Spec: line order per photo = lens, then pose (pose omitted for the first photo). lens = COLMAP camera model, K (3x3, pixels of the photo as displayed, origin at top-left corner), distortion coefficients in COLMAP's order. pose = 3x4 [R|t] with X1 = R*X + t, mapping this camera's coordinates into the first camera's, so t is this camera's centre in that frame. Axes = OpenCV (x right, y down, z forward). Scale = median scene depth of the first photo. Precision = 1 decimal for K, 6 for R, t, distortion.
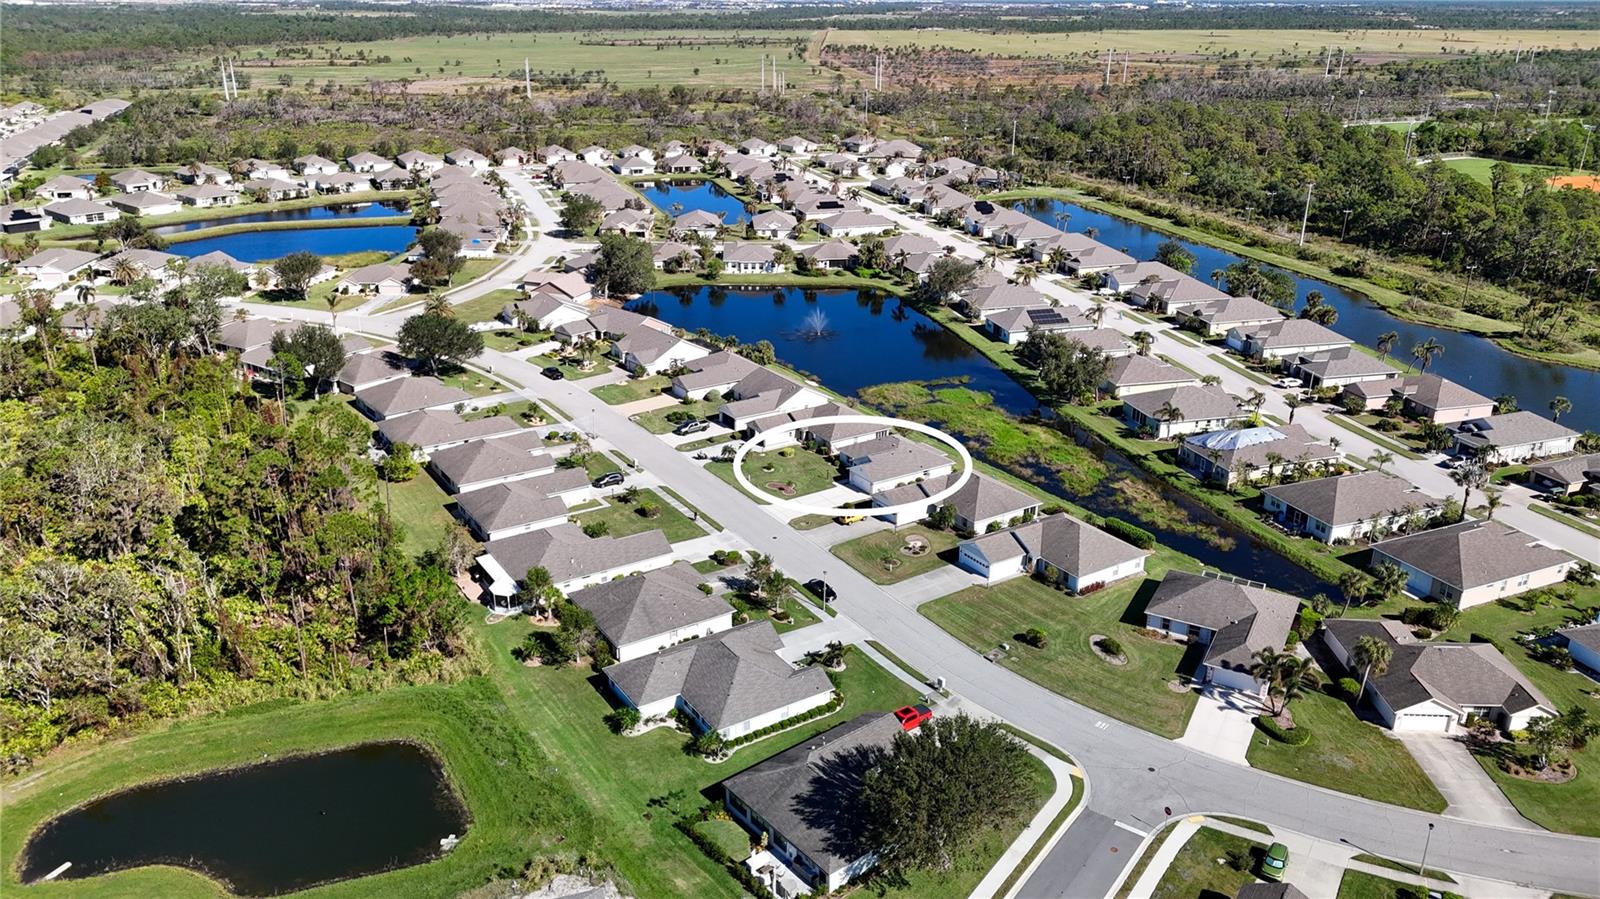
lens RADIAL K [[1185.2, 0, 798.9], [0, 1185.2, 449.0], [0, 0, 1]] dist [0.073133, -0.073079]
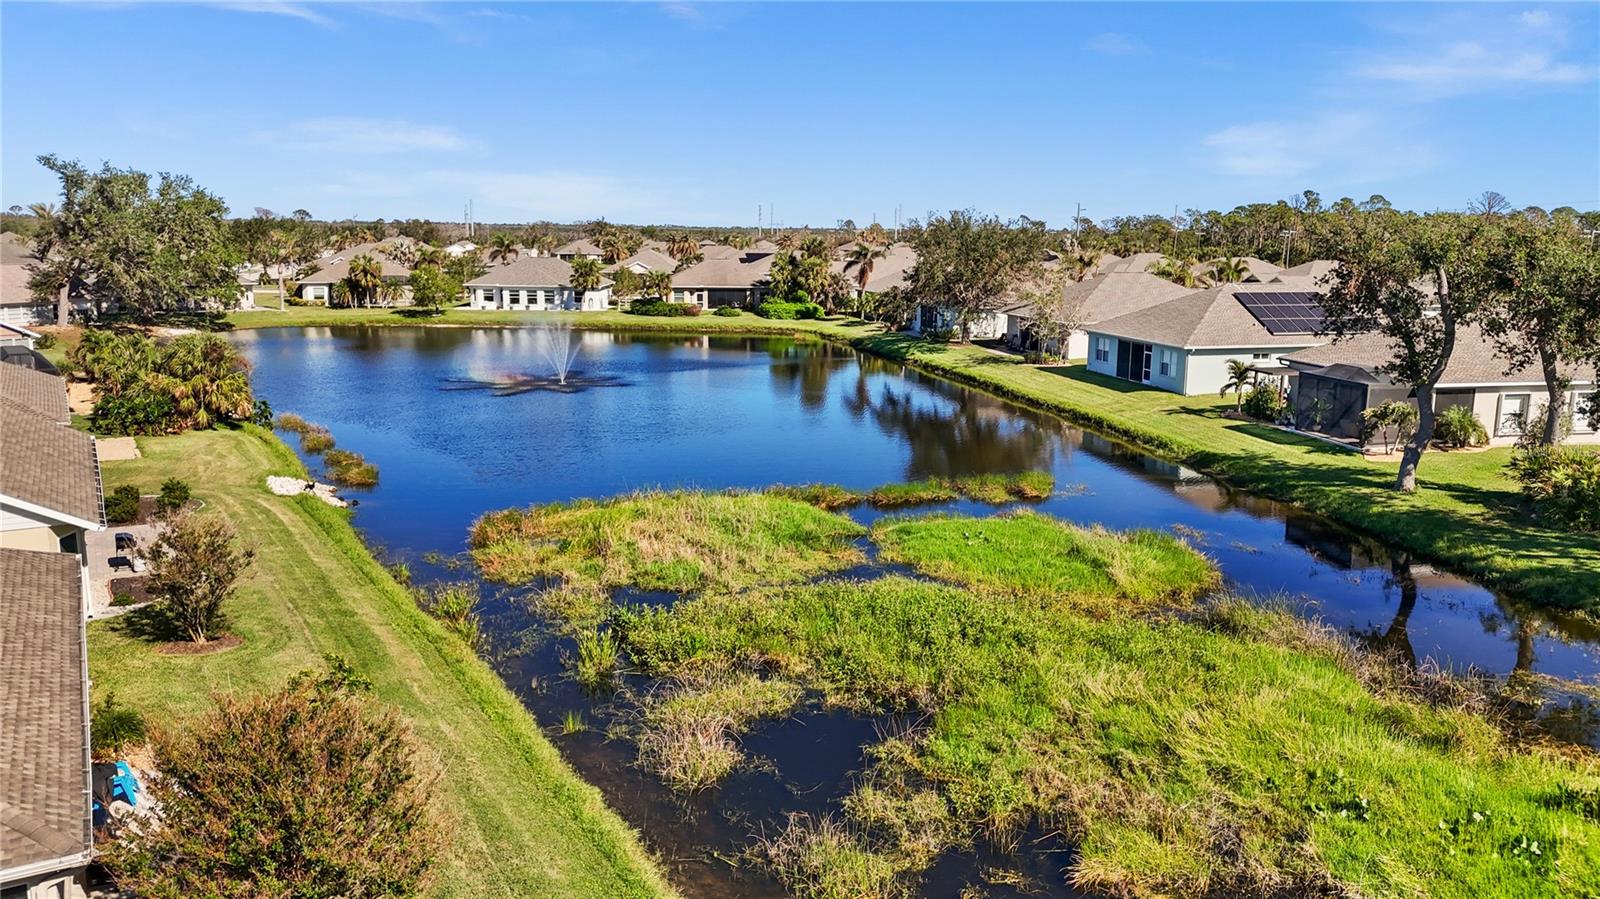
lens RADIAL K [[1185.2, 0, 801.1], [0, 1185.2, 450.1], [0, 0, 1]] dist [0.073133, -0.073079]
pose [[0.999382, 0.009564, -0.033832, 0.077771], [-0.015693, 0.982452, -0.185853, -0.018279], [0.031460, 0.186269, 0.981995, 0.589762]]
